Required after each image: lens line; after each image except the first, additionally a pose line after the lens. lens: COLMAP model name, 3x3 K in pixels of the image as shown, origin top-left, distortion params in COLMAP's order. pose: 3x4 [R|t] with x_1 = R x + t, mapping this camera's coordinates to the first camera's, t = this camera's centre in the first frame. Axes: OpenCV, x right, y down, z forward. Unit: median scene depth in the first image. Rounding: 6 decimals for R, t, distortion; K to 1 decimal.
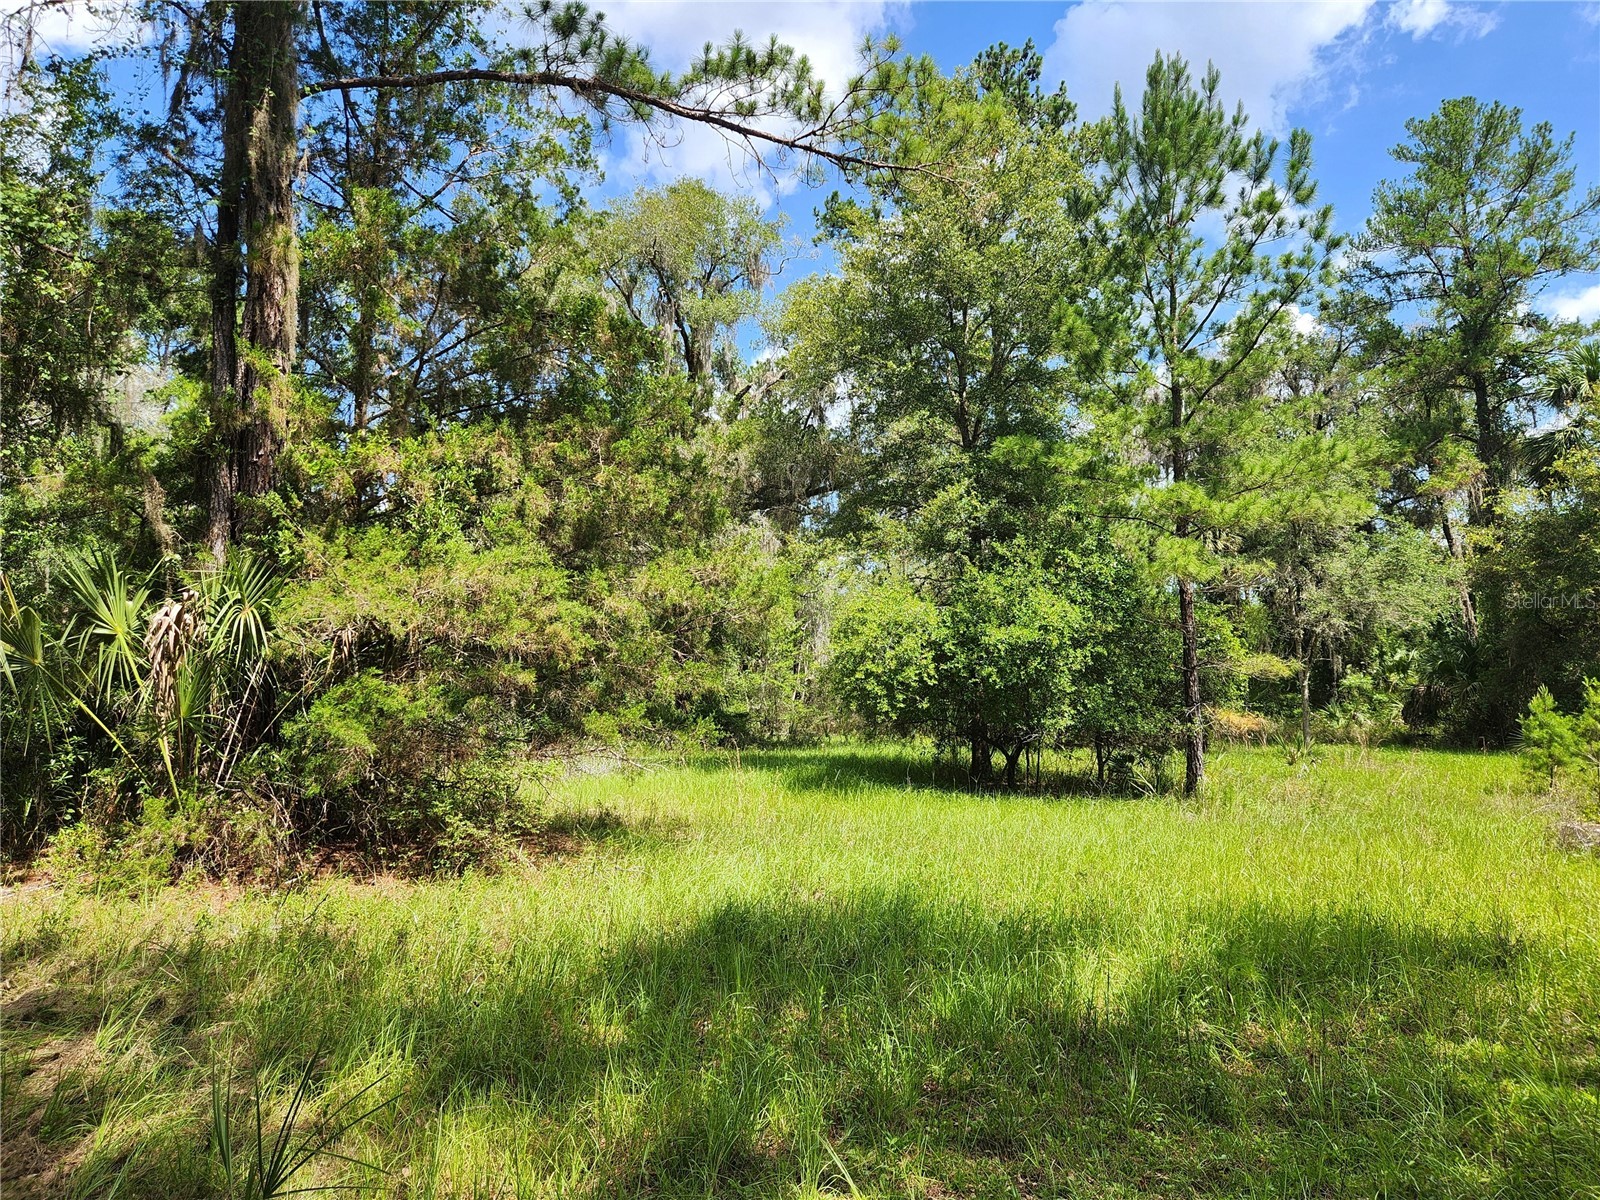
lens RADIAL K [[971.7, 0, 802.1], [0, 971.7, 595.8], [0, 0, 1]] dist [0.007303, 0.000606]
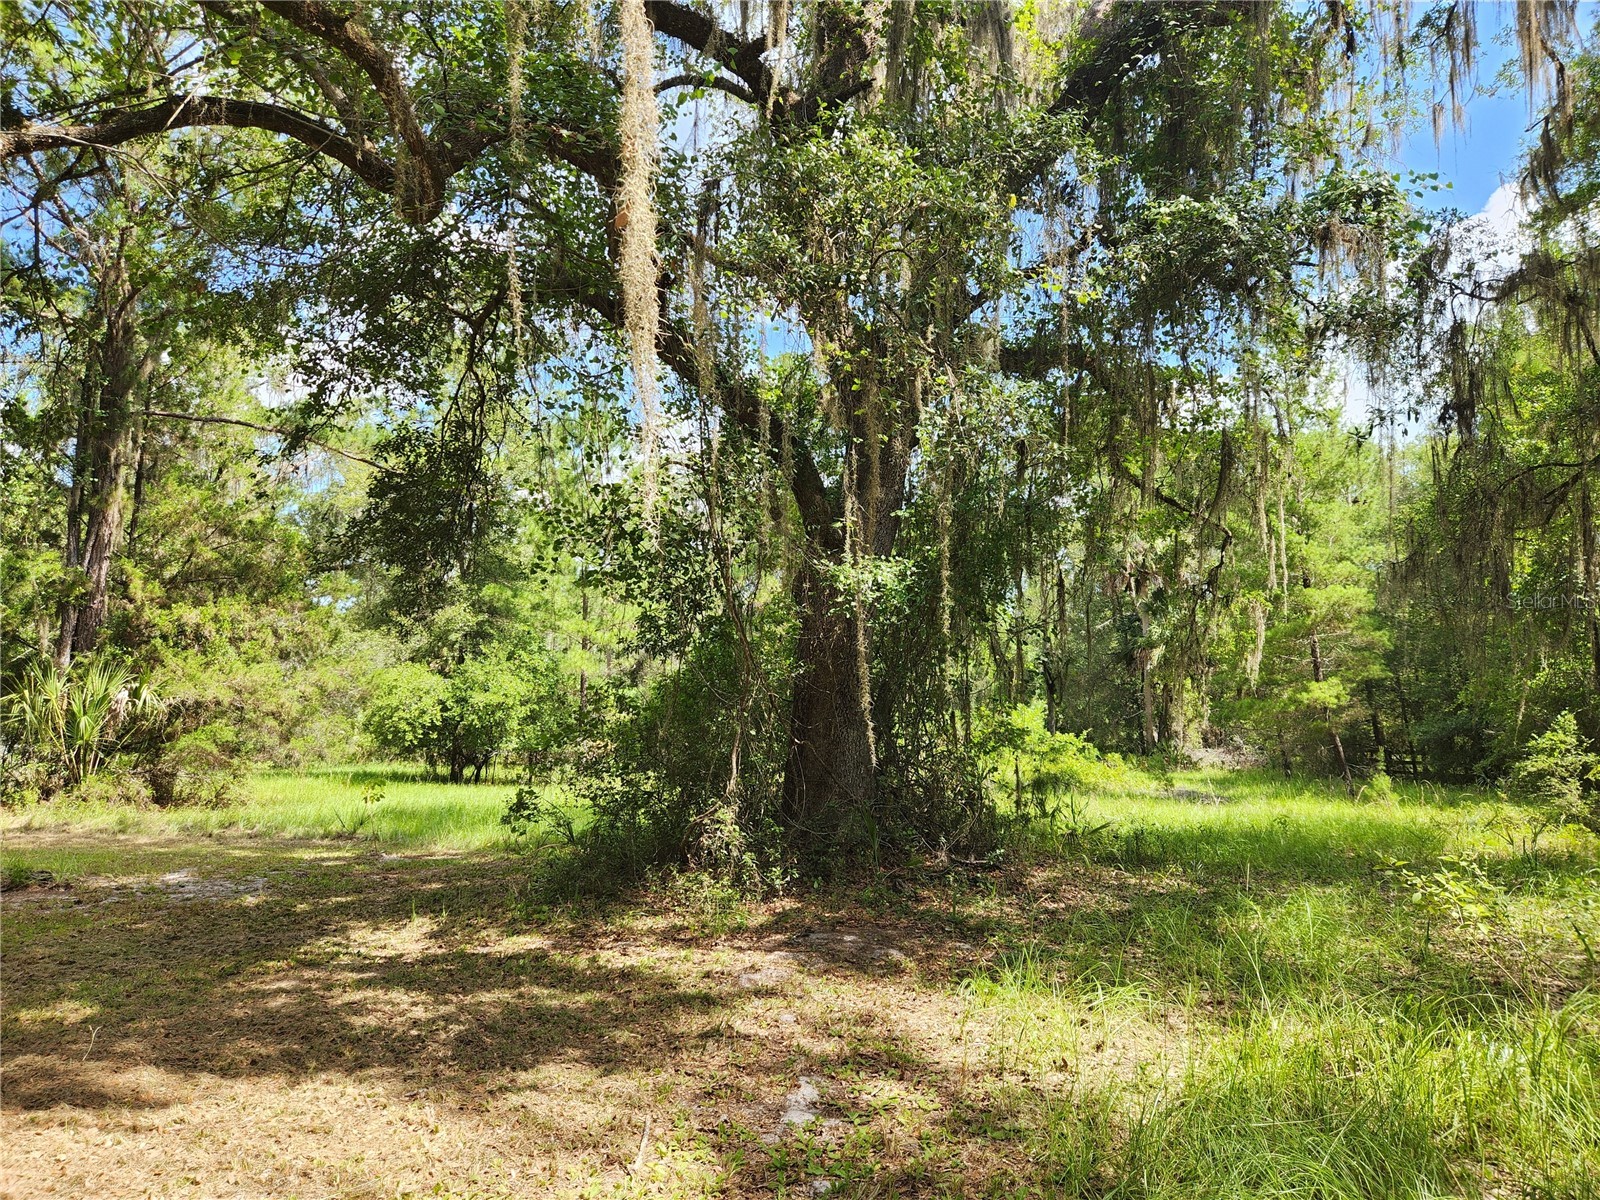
lens RADIAL K [[971.7, 0, 806.1], [0, 971.7, 597.7], [0, 0, 1]] dist [0.007303, 0.000606]
pose [[0.850503, 0.076721, 0.520345, -0.231459], [-0.060252, 0.997003, -0.048518, -0.091679], [-0.522508, 0.009913, 0.852577, -0.843252]]
